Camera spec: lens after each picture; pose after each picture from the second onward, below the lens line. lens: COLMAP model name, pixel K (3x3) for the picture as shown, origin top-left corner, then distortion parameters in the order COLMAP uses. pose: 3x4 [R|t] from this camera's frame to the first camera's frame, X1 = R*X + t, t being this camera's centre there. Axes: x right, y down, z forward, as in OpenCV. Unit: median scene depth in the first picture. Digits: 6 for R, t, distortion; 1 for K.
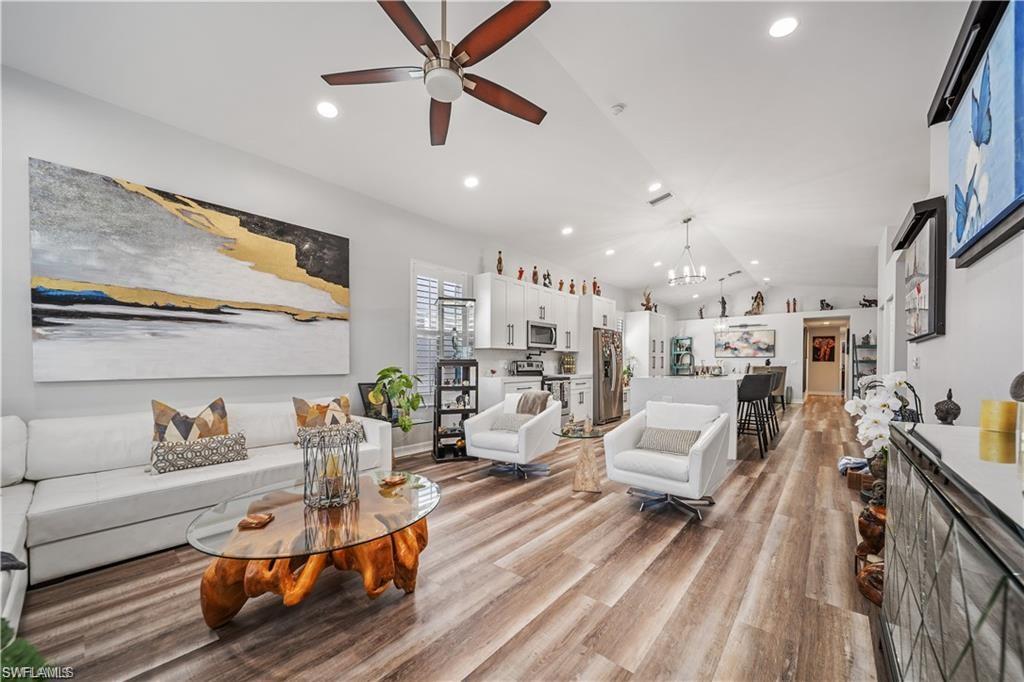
lens RADIAL K [[373.4, 0, 513.7], [0, 373.4, 366.1], [0, 0, 1]] dist [-0.000351, 0.000027]
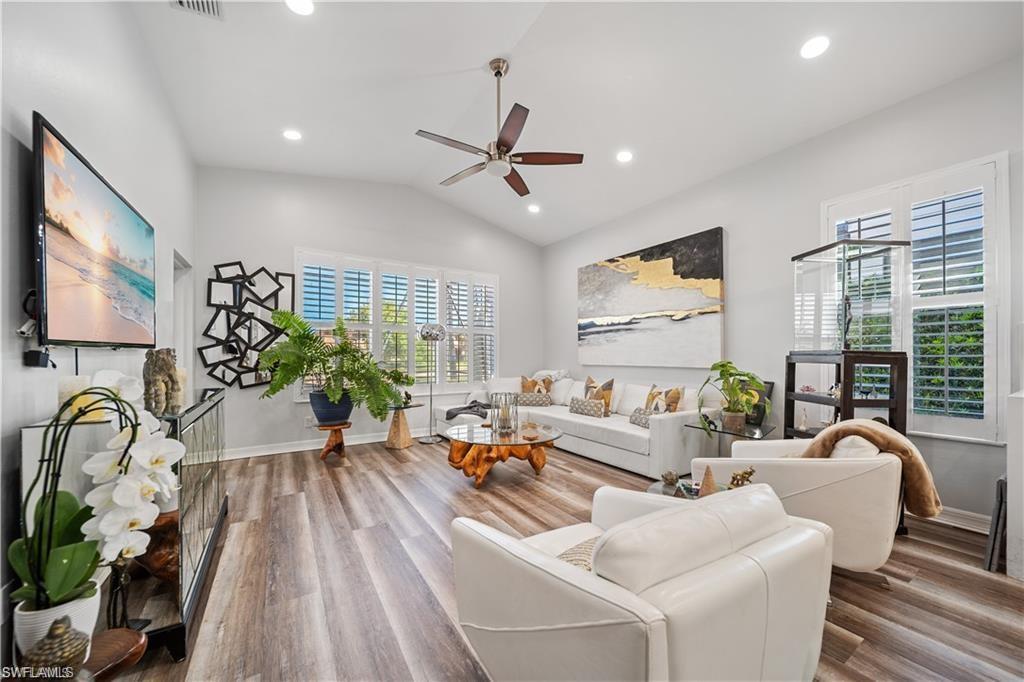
lens RADIAL K [[373.4, 0, 511.3], [0, 373.4, 351.6], [0, 0, 1]] dist [-0.000351, 0.000027]
pose [[-0.308693, -0.015845, -0.951030, 0.890286], [-0.013875, 0.999830, -0.012154, -0.004198], [0.951060, 0.009444, -0.308861, 1.127096]]
